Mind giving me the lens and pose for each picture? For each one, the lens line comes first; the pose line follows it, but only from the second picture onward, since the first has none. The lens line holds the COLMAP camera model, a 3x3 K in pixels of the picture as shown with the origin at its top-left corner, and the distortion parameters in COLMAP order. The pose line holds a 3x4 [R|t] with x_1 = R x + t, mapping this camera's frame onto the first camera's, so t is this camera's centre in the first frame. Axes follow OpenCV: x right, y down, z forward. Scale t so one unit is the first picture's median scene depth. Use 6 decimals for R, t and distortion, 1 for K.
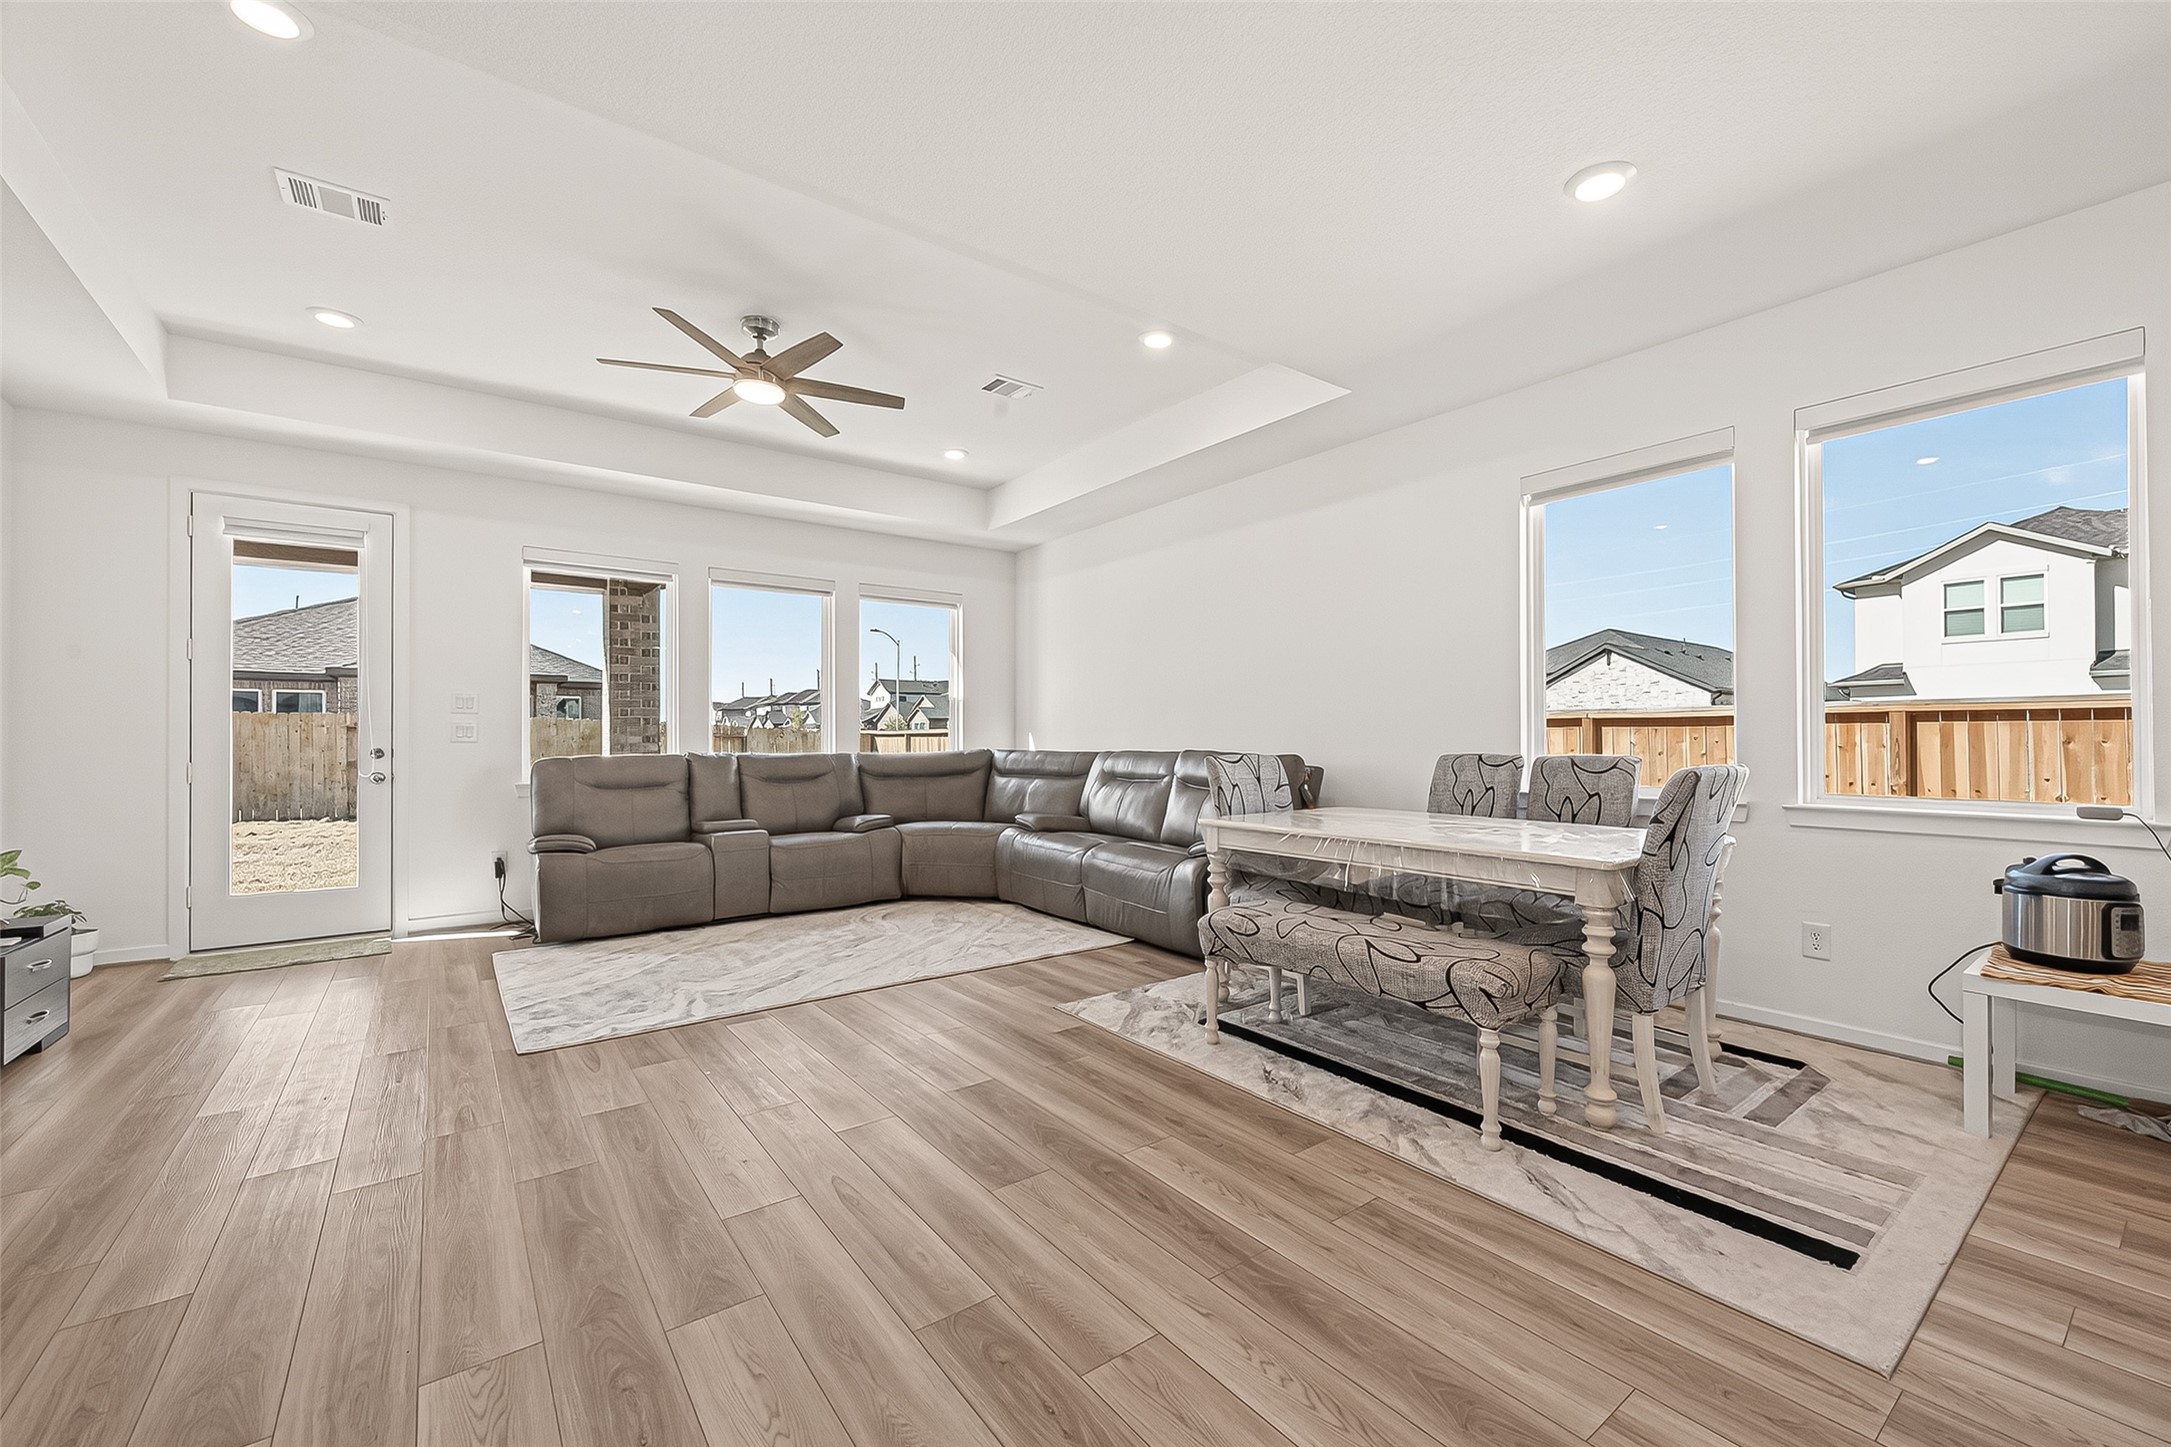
lens RADIAL K [[855.5, 0, 1029.9], [0, 855.5, 720.6], [0, 0, 1]] dist [0.008595, -0.001378]
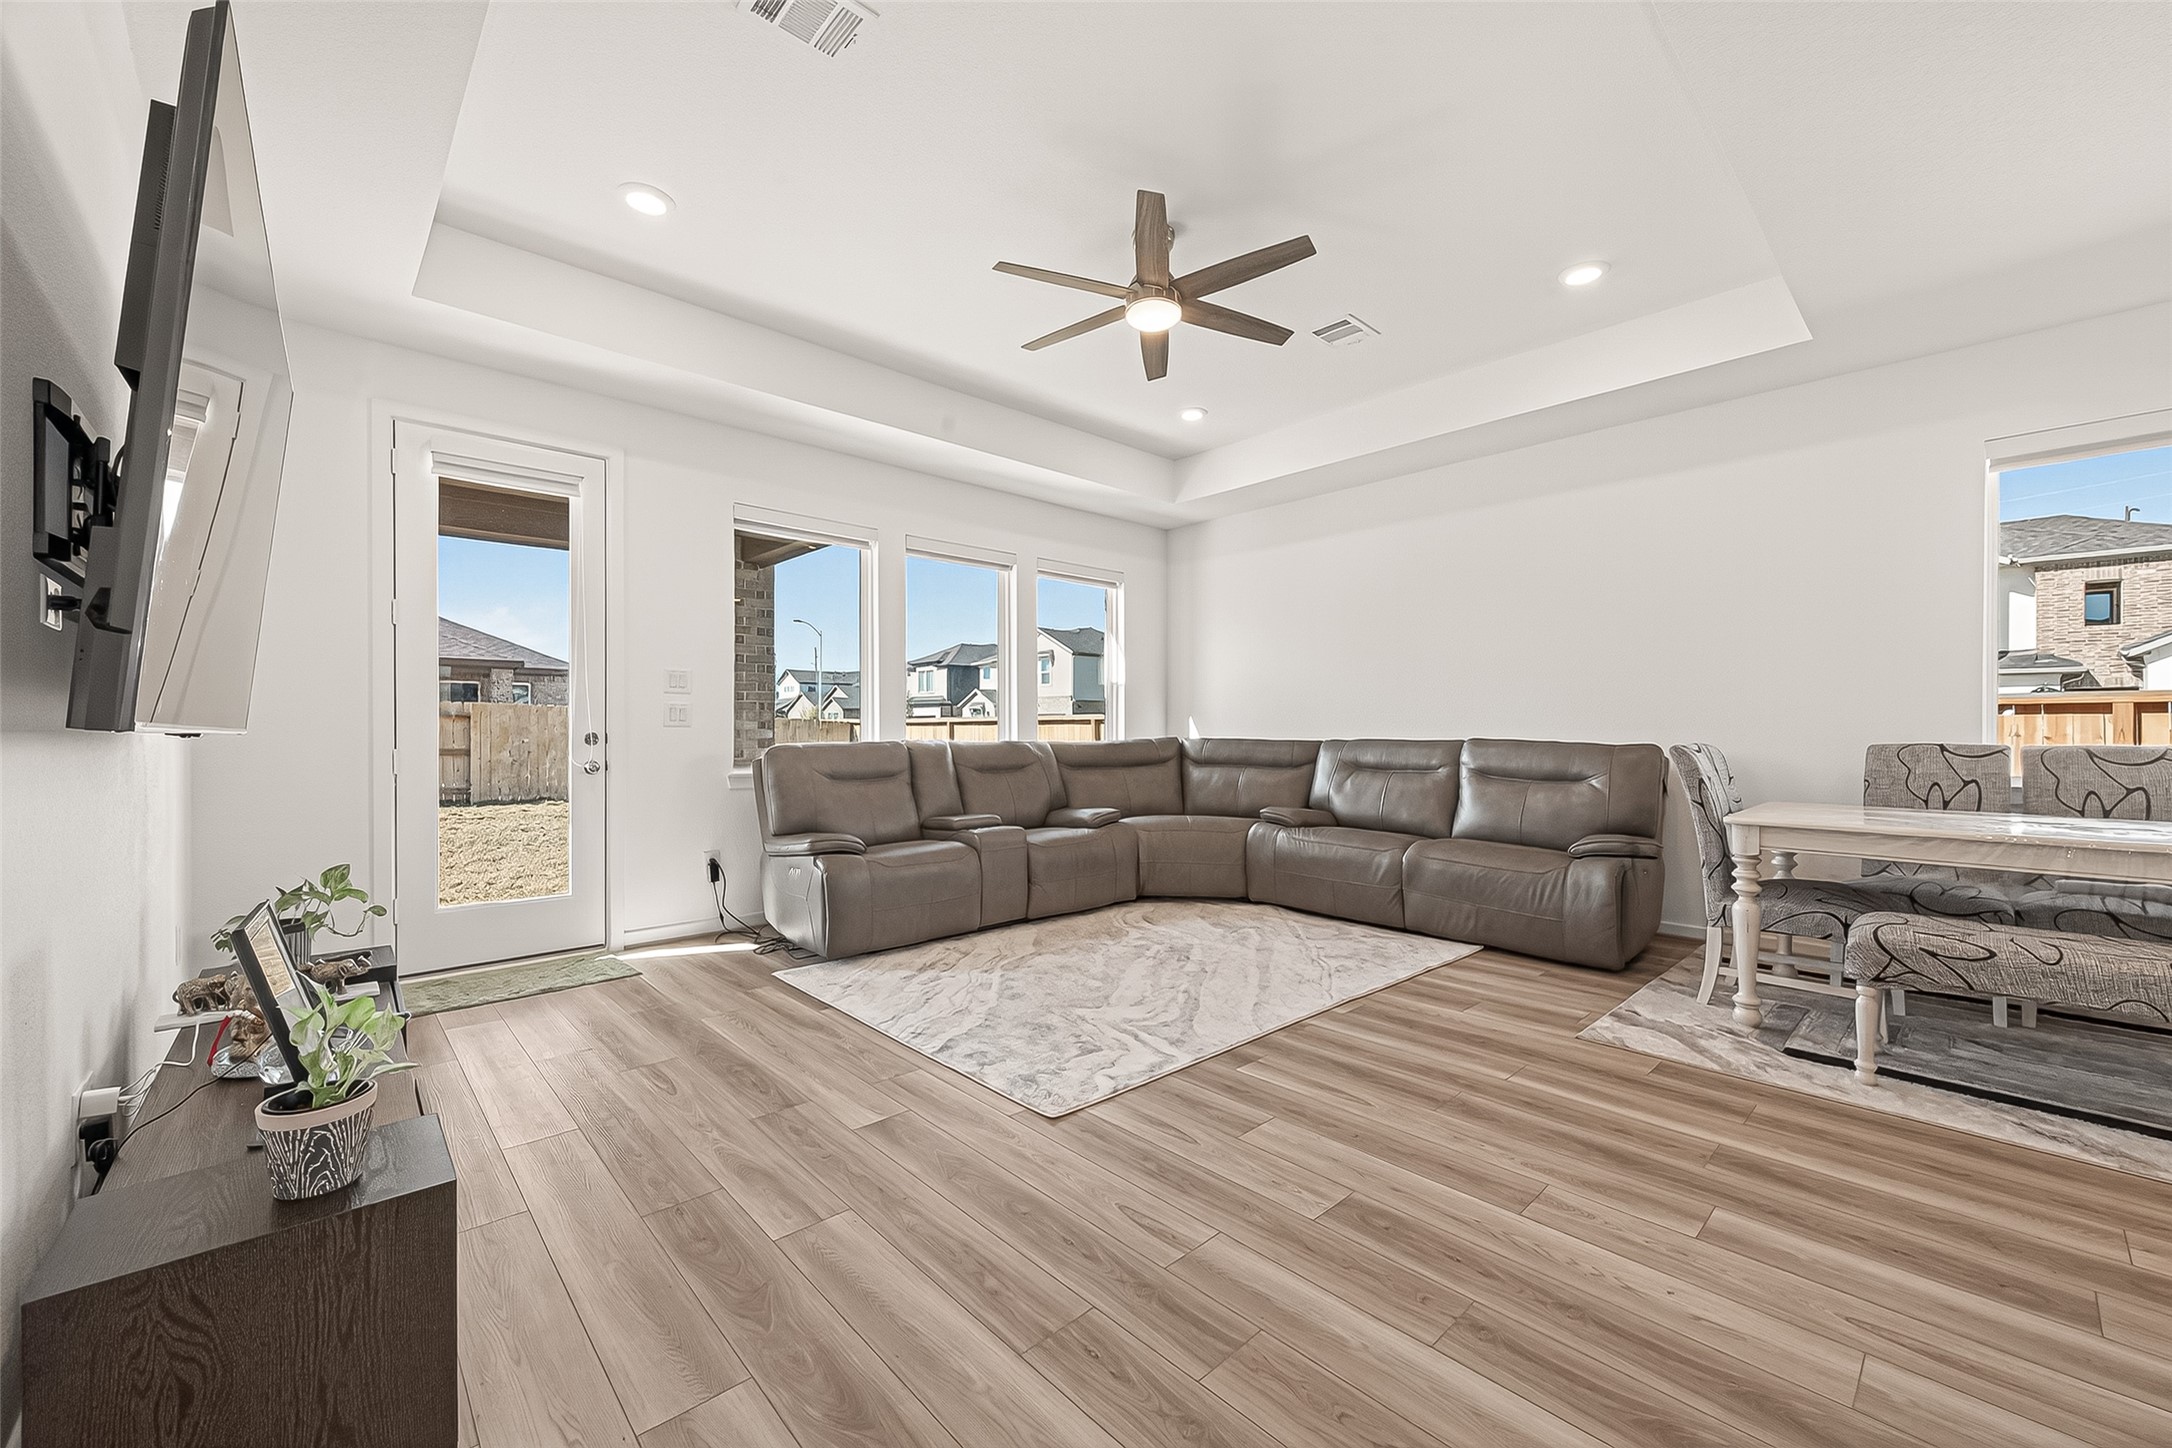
lens RADIAL K [[855.9, 0, 1094.6], [0, 855.9, 722.6], [0, 0, 1]] dist [0.008595, -0.001378]
pose [[0.997261, 0.004954, 0.073801, -0.317125], [-0.006055, 0.999874, 0.014692, 0.006112], [-0.073719, -0.015098, 0.997165, 0.110596]]
